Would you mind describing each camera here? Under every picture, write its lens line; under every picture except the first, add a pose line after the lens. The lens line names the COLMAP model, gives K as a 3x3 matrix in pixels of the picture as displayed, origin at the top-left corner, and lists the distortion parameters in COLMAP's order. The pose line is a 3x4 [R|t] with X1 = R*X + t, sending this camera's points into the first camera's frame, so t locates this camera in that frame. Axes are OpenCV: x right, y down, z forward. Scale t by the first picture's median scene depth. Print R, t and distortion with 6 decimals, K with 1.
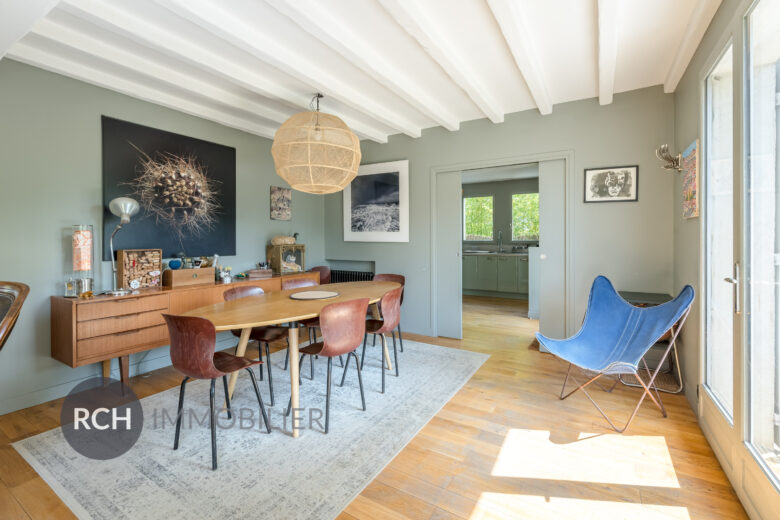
lens RADIAL K [[344.8, 0, 391.3], [0, 344.8, 240.8], [0, 0, 1]] dist [-0.002041, -0.000236]
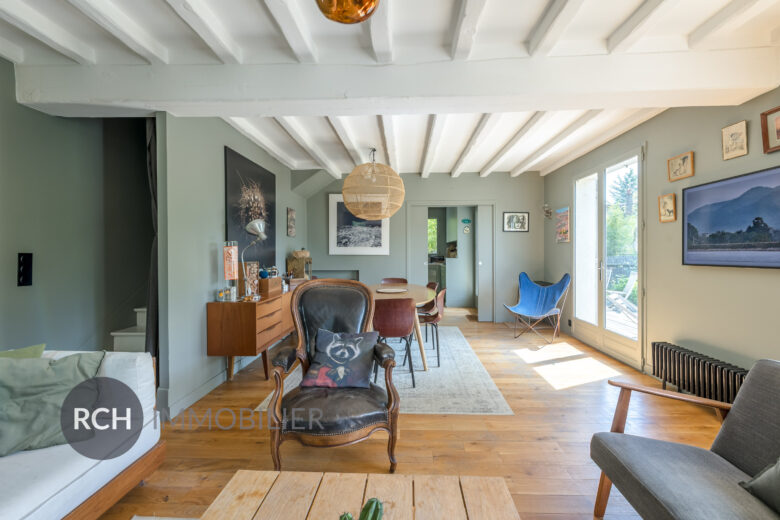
lens RADIAL K [[336.5, 0, 390.0], [0, 336.5, 260.0], [0, 0, 1]] dist [-0.000711, -0.000075]
pose [[0.878728, -0.012045, 0.477171, -0.757604], [0.003905, 0.999829, 0.018048, -0.000183], [-0.477307, -0.013996, 0.878625, -0.217238]]
